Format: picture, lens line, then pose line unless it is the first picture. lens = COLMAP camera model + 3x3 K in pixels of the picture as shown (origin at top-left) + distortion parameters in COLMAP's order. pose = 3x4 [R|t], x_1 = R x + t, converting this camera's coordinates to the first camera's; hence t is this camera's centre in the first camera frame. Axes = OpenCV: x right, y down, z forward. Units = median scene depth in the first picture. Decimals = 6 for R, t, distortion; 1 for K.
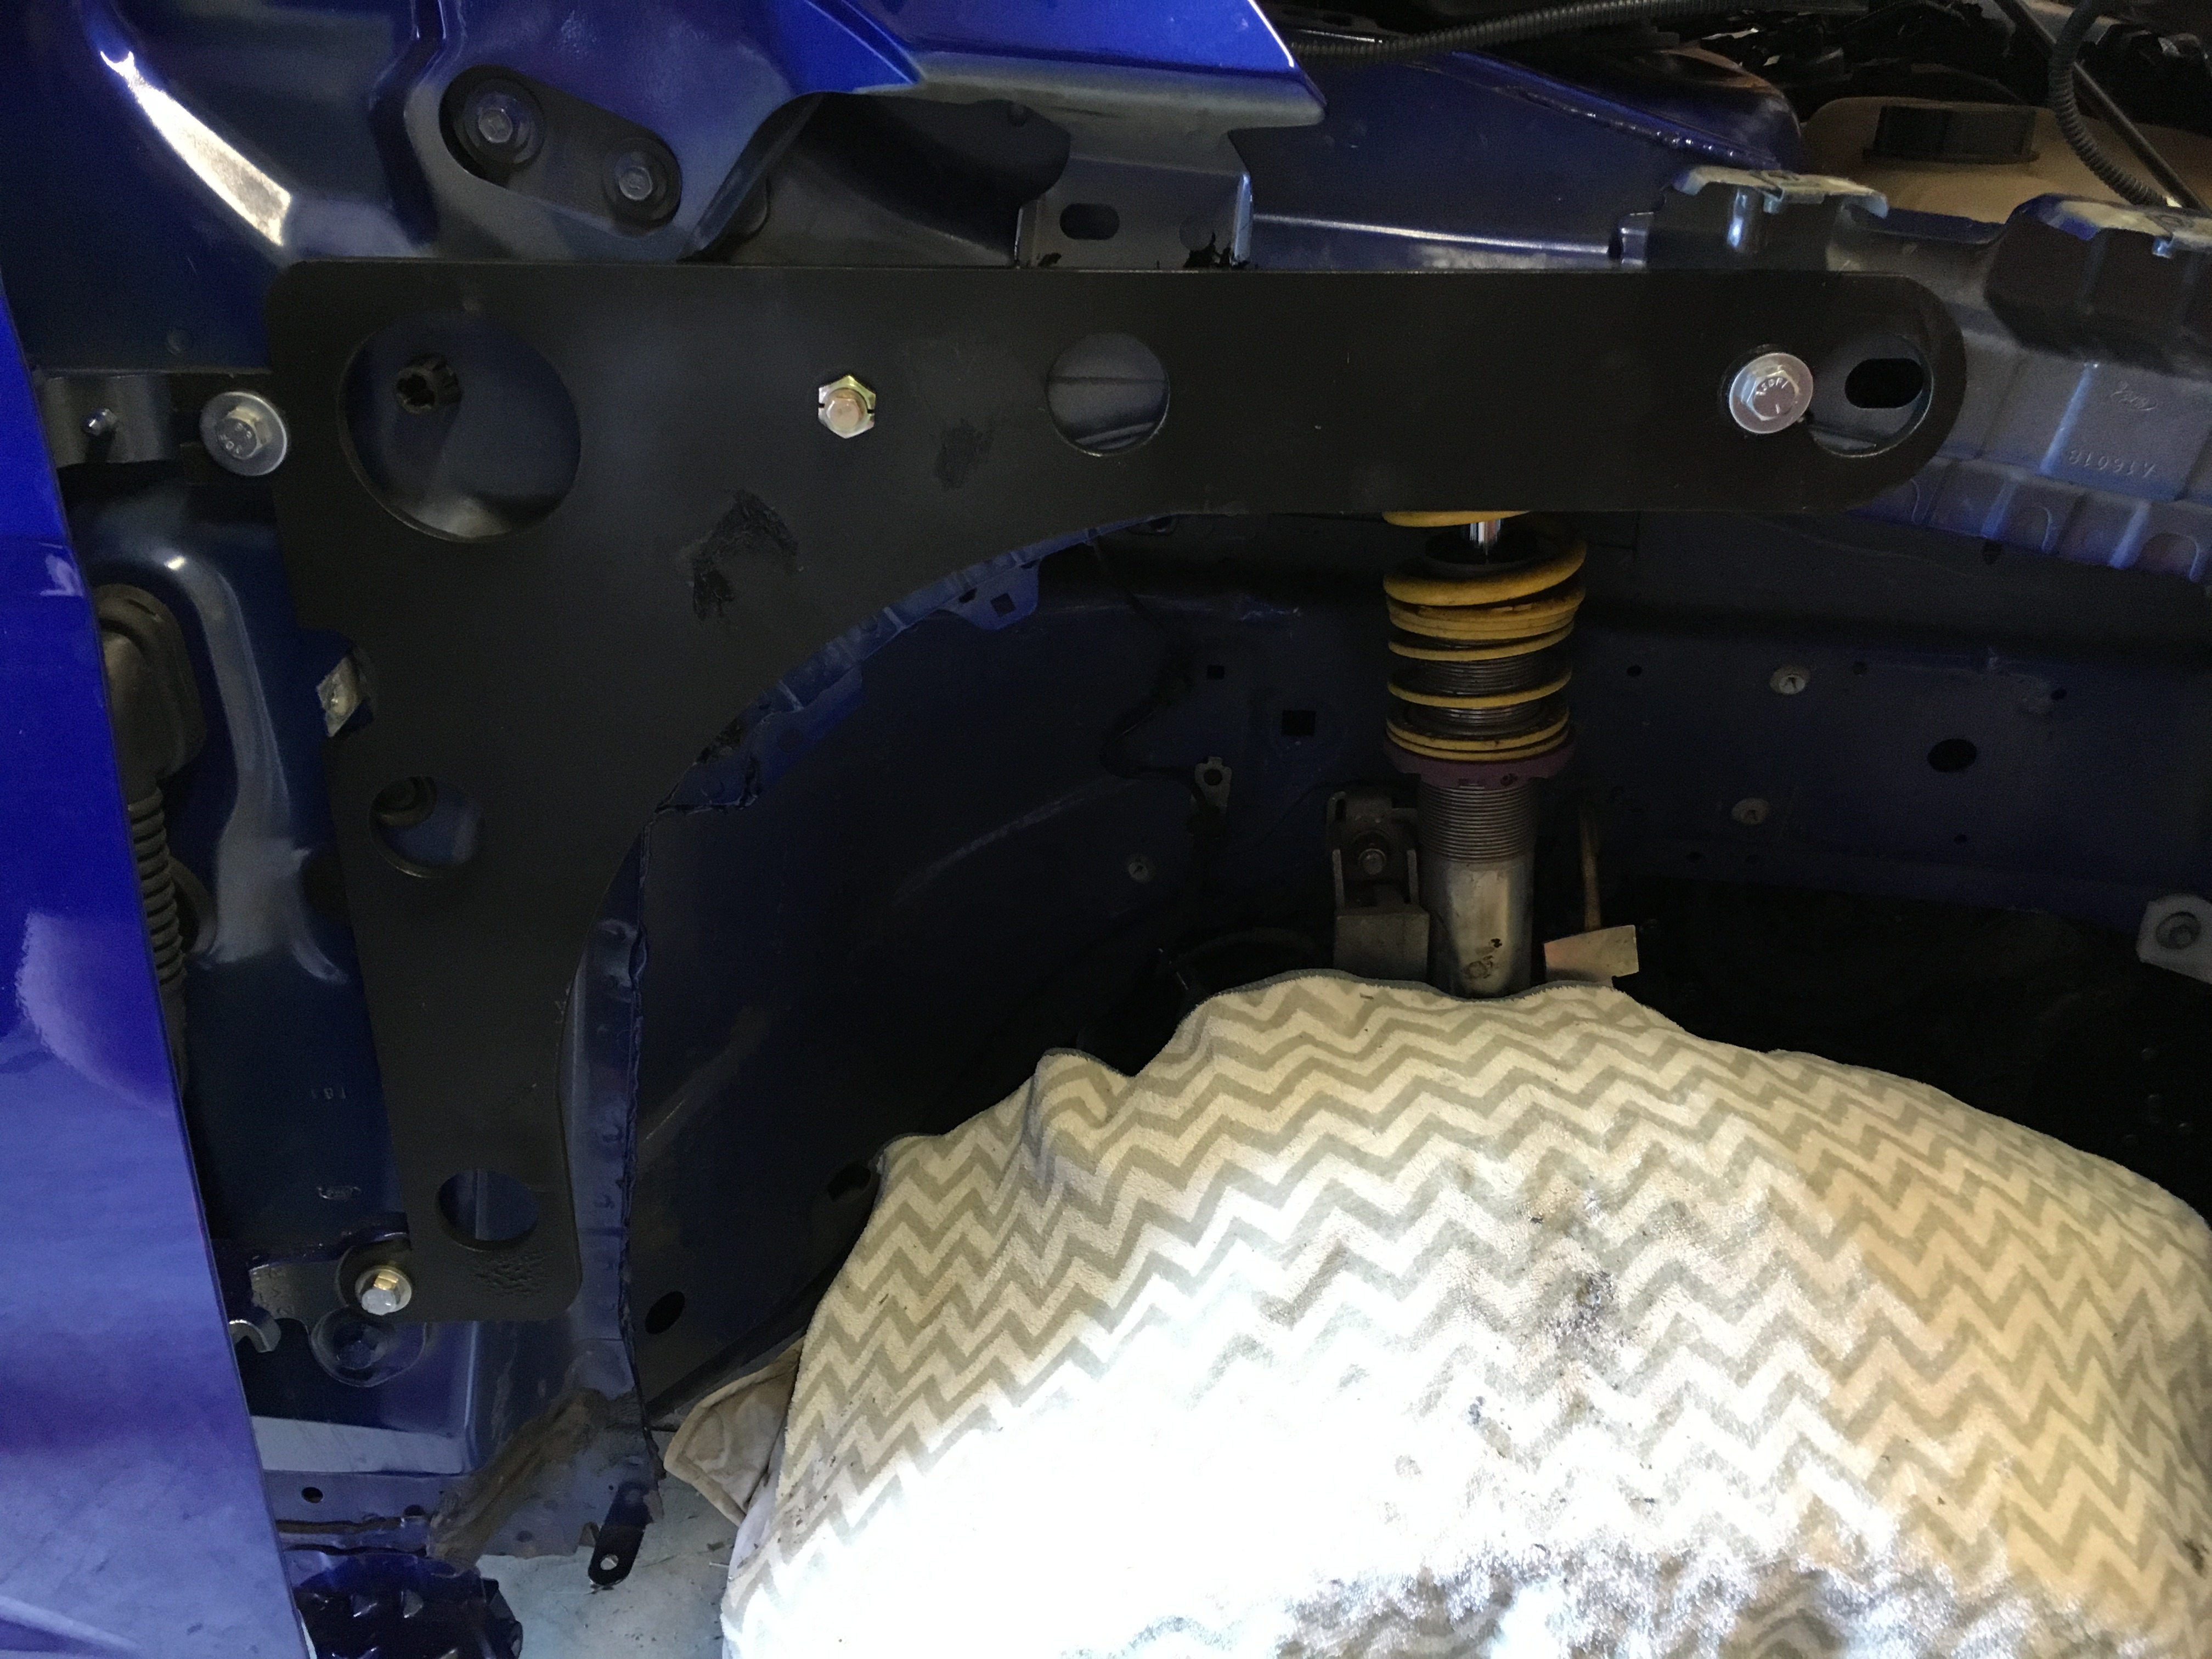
lens RADIAL K [[1916.6, 0, 1106.0], [0, 1916.6, 829.5], [0, 0, 1]] dist [0.077460, -0.097894]
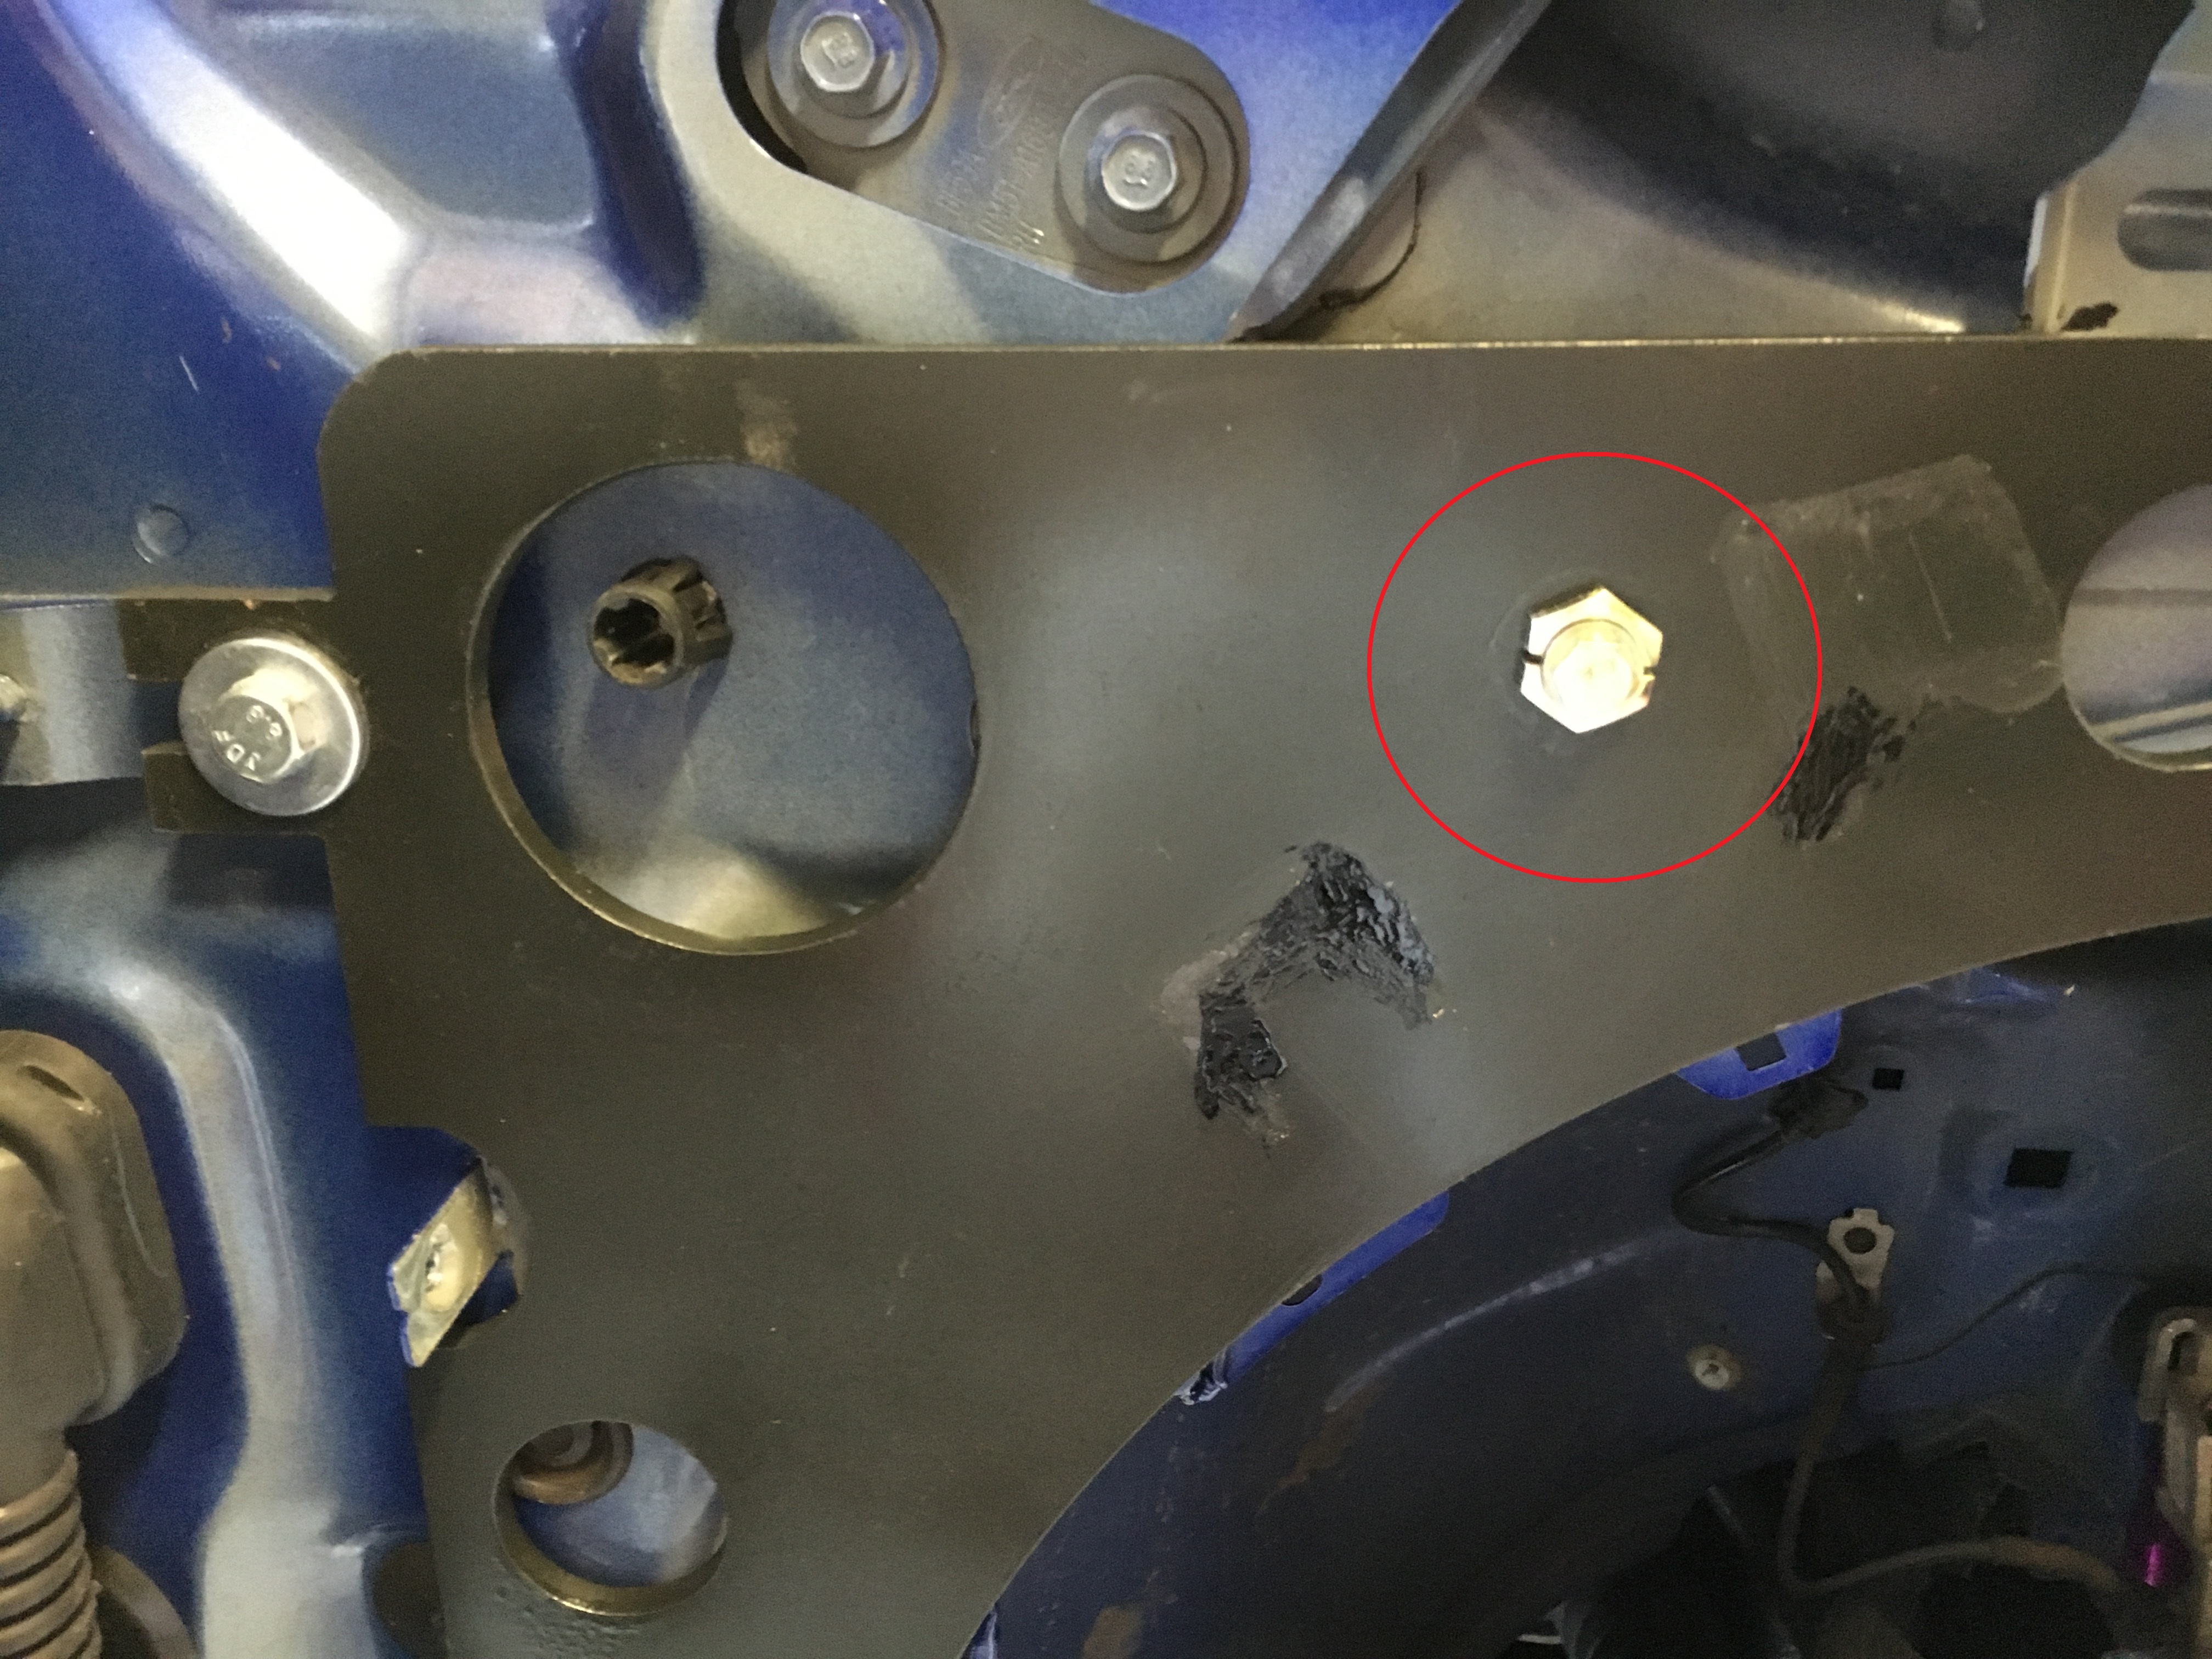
lens RADIAL K [[1916.6, 0, 1106.0], [0, 1916.6, 829.5], [0, 0, 1]] dist [0.077460, -0.097894]
pose [[0.993831, 0.008958, -0.110544, -0.187353], [-0.022515, 0.992273, -0.122012, -0.122591], [0.108597, 0.123748, 0.986353, 0.546297]]
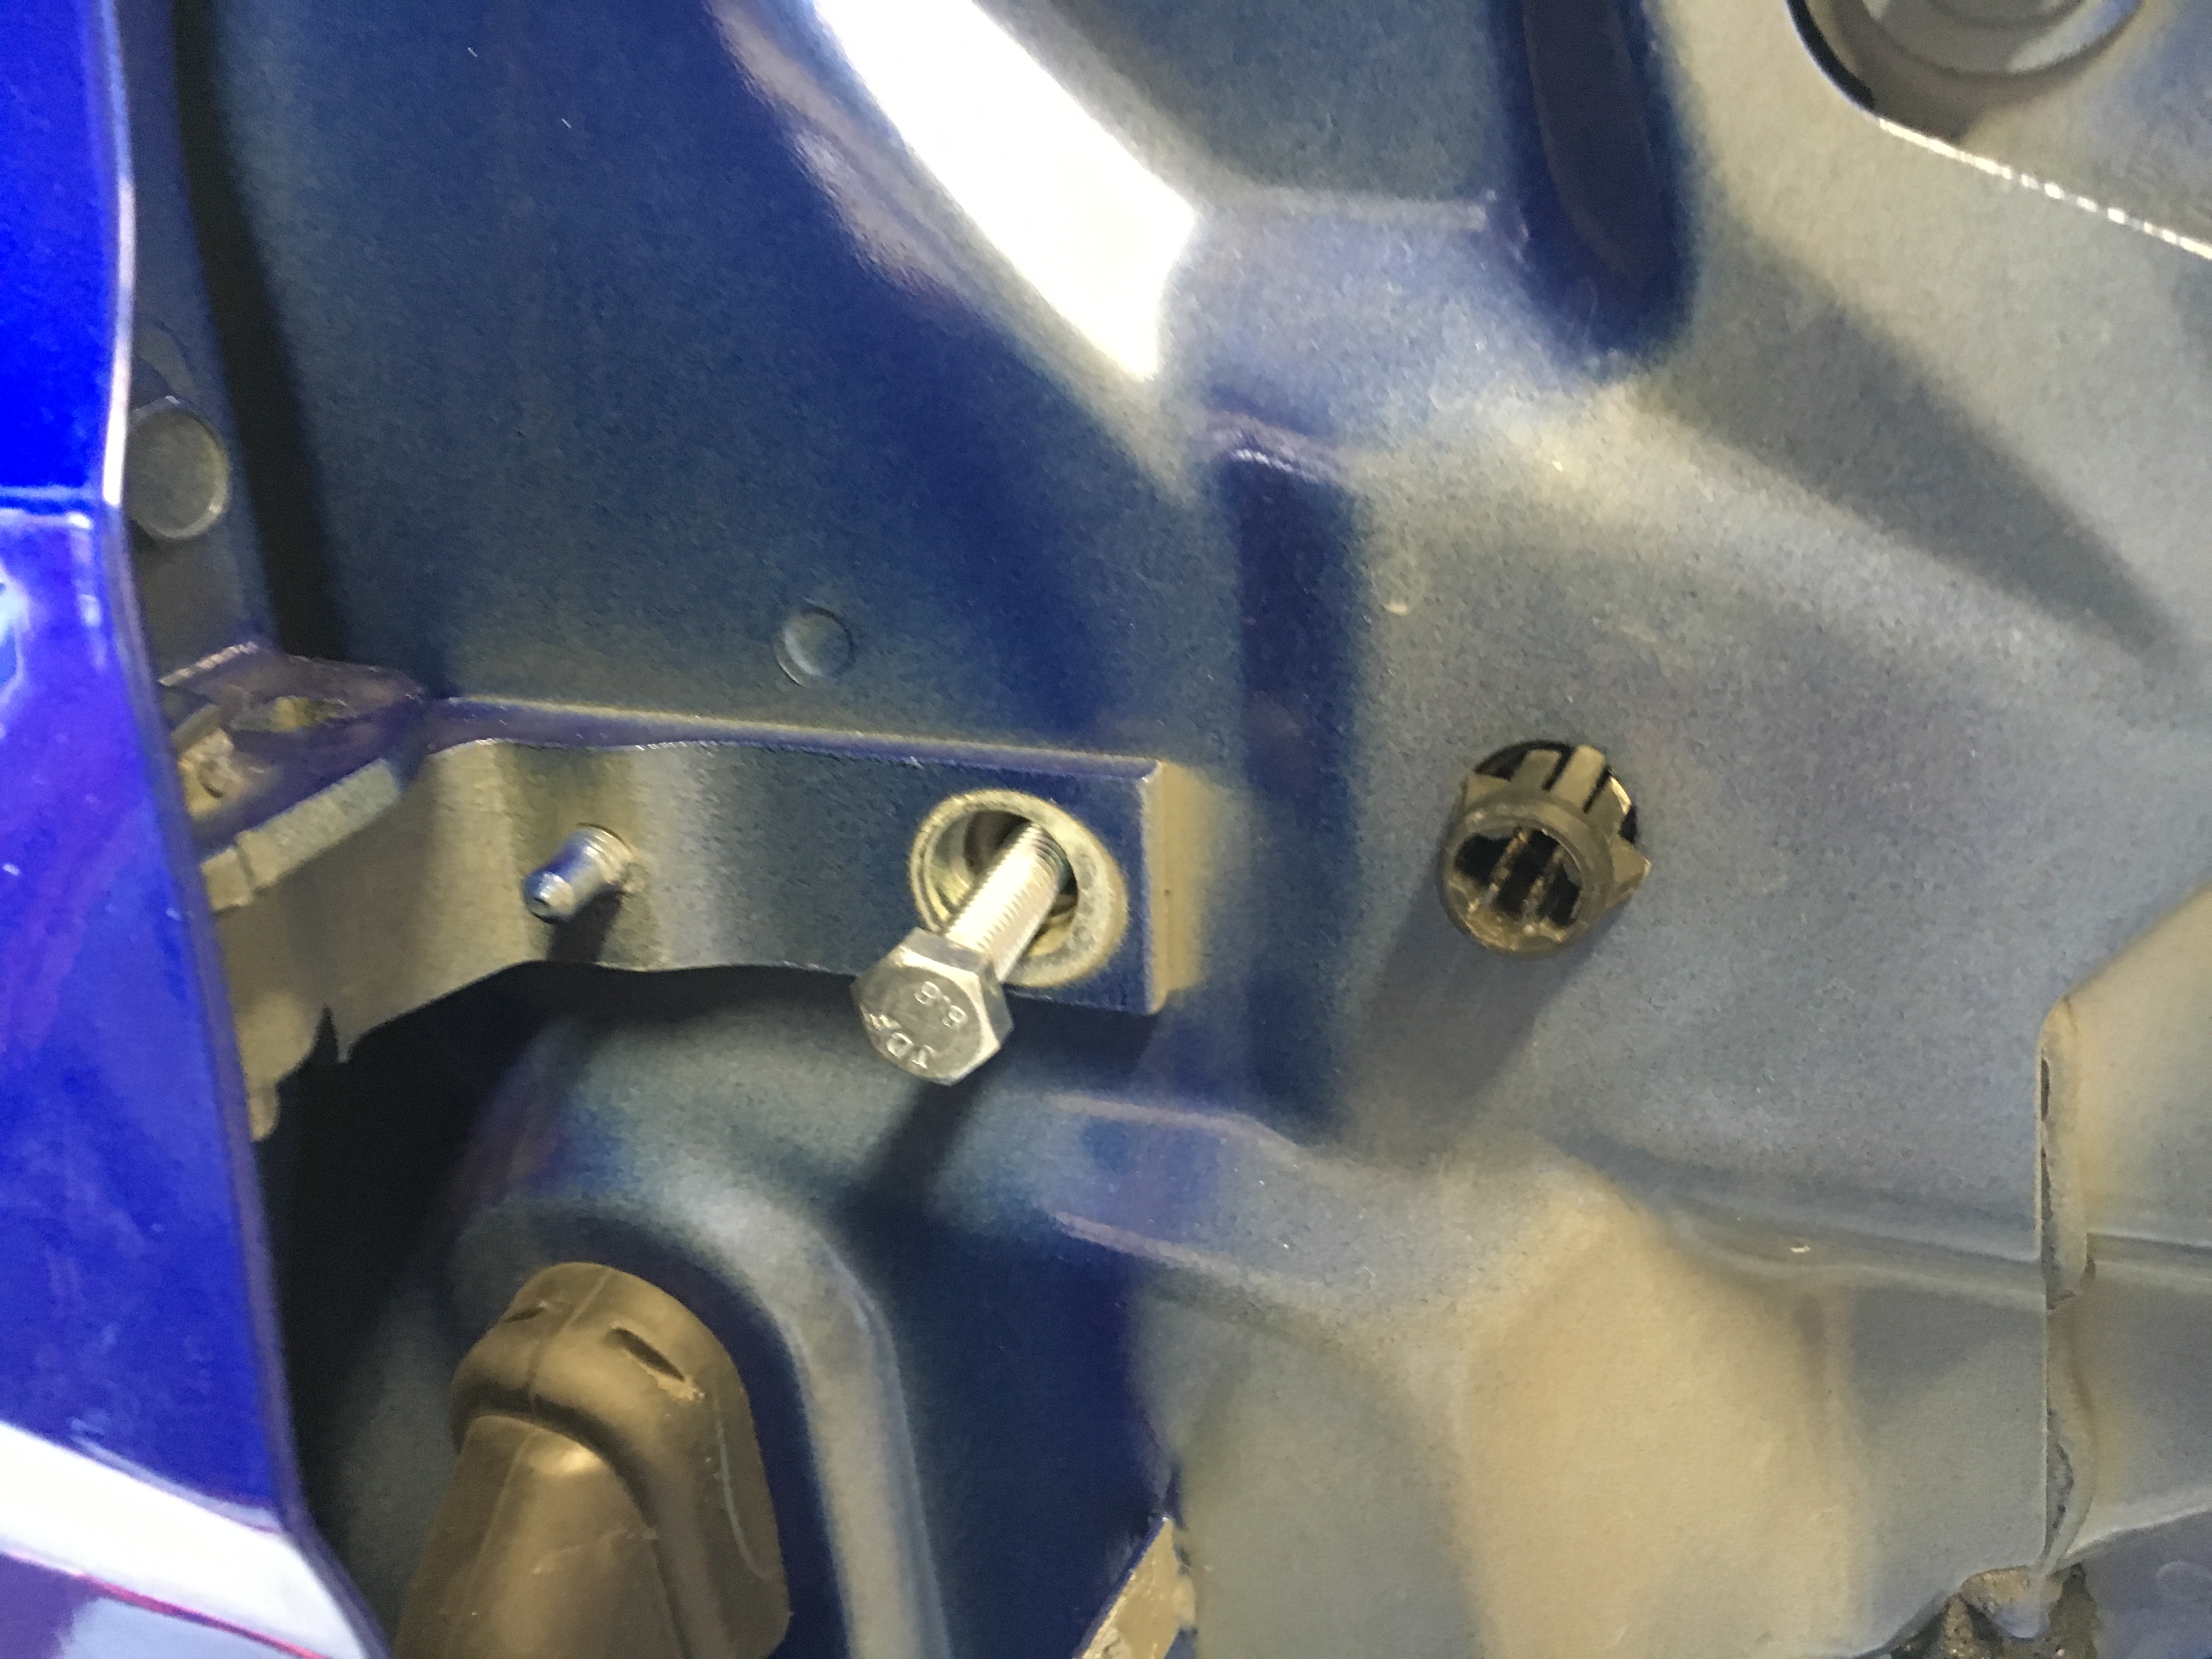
lens RADIAL K [[1975.6, 0, 1106.0], [0, 1975.6, 829.5], [0, 0, 1]] dist [0.014426, 0.018417]
pose [[0.938824, 0.099274, -0.329780, -0.304128], [-0.104685, 0.994504, 0.001355, -0.217770], [0.328102, 0.033251, 0.944057, 0.674007]]
